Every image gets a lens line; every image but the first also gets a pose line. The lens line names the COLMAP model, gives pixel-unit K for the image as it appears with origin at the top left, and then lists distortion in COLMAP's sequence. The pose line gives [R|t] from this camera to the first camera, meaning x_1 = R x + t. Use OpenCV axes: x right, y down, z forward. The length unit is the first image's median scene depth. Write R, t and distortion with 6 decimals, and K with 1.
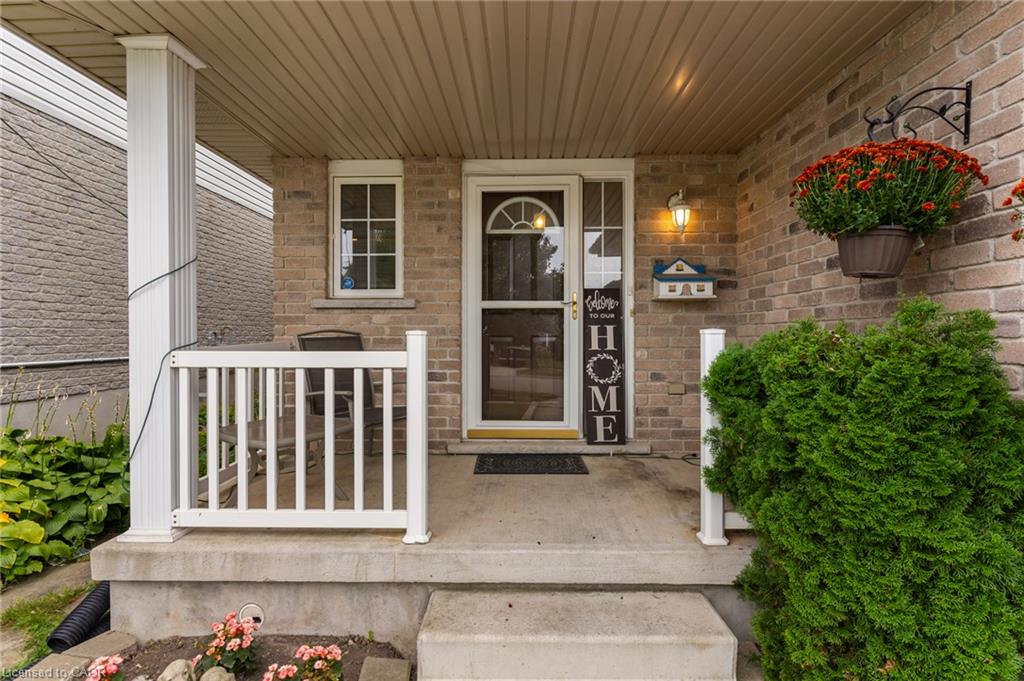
lens RADIAL K [[492.0, 0, 509.3], [0, 492.0, 337.9], [0, 0, 1]] dist [0.002934, 0.000379]
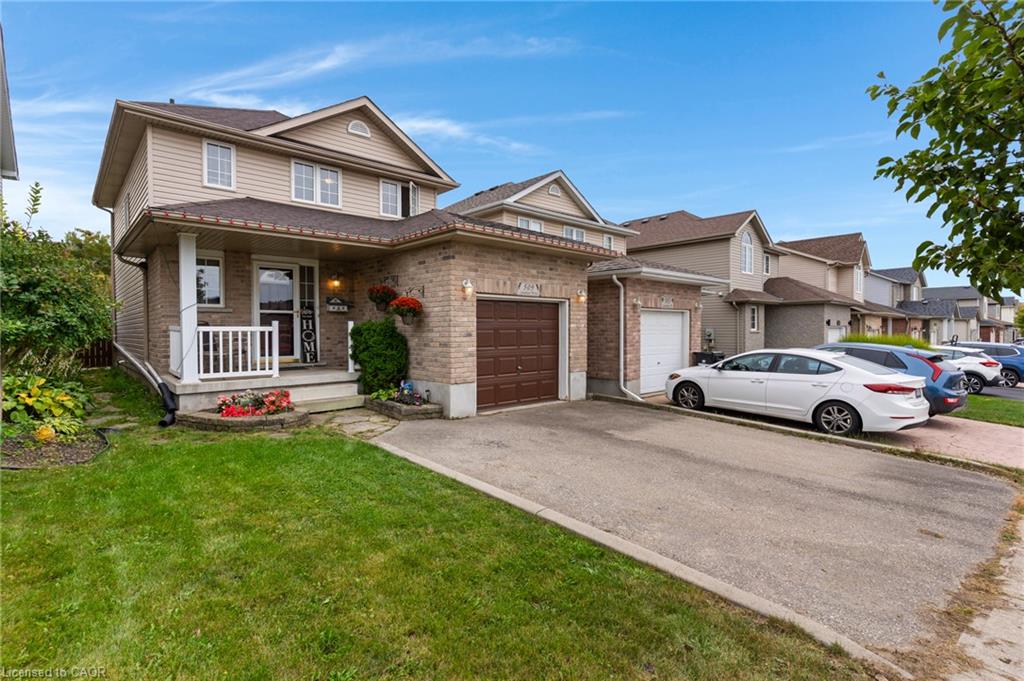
lens RADIAL K [[492.0, 0, 511.0], [0, 492.0, 338.2], [0, 0, 1]] dist [0.002934, 0.000379]
pose [[0.724736, -0.016325, 0.688833, -0.896424], [0.009536, 0.999861, 0.013663, 0.050188], [-0.688961, -0.003333, 0.724791, -1.793130]]
